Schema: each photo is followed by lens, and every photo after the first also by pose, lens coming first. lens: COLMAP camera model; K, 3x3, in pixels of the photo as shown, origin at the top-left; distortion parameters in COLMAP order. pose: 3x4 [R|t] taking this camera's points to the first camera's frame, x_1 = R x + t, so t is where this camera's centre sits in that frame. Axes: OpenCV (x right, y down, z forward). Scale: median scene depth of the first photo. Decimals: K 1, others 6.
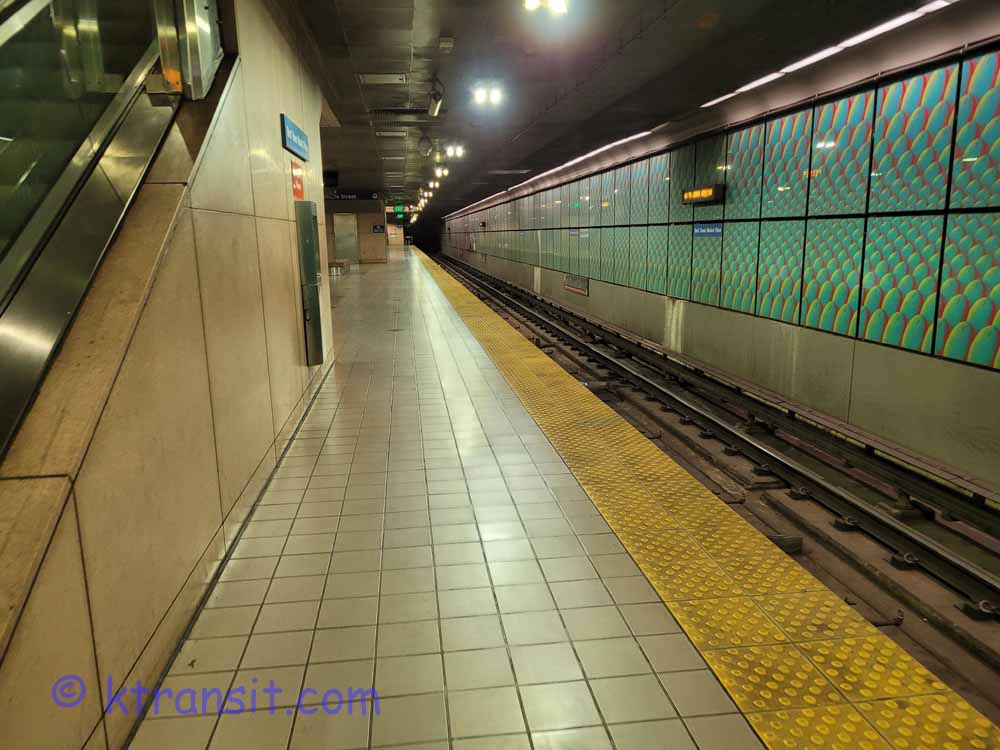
lens RADIAL K [[582.2, 0, 501.1], [0, 582.2, 324.4], [0, 0, 1]] dist [0.057963, -0.042552]
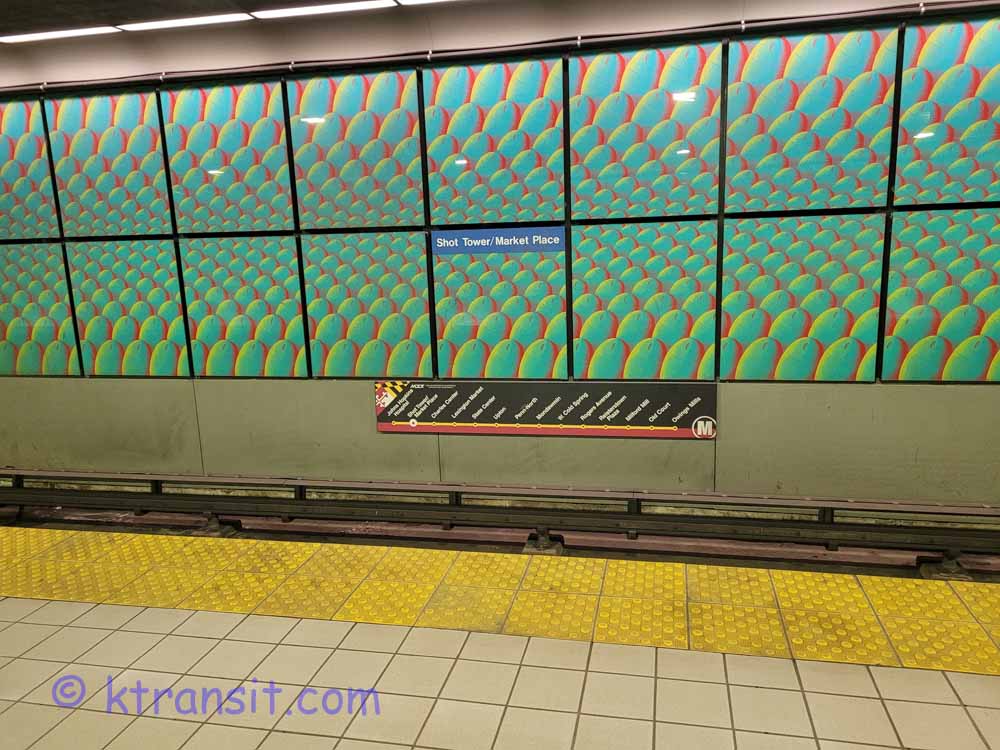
lens RADIAL K [[582.2, 0, 501.1], [0, 582.2, 324.4], [0, 0, 1]] dist [0.057963, -0.042552]
pose [[0.332207, -0.131571, 0.933985, -0.111012], [0.172627, 0.981978, 0.076931, -0.096511], [-0.927275, 0.135674, 0.348933, 0.628909]]
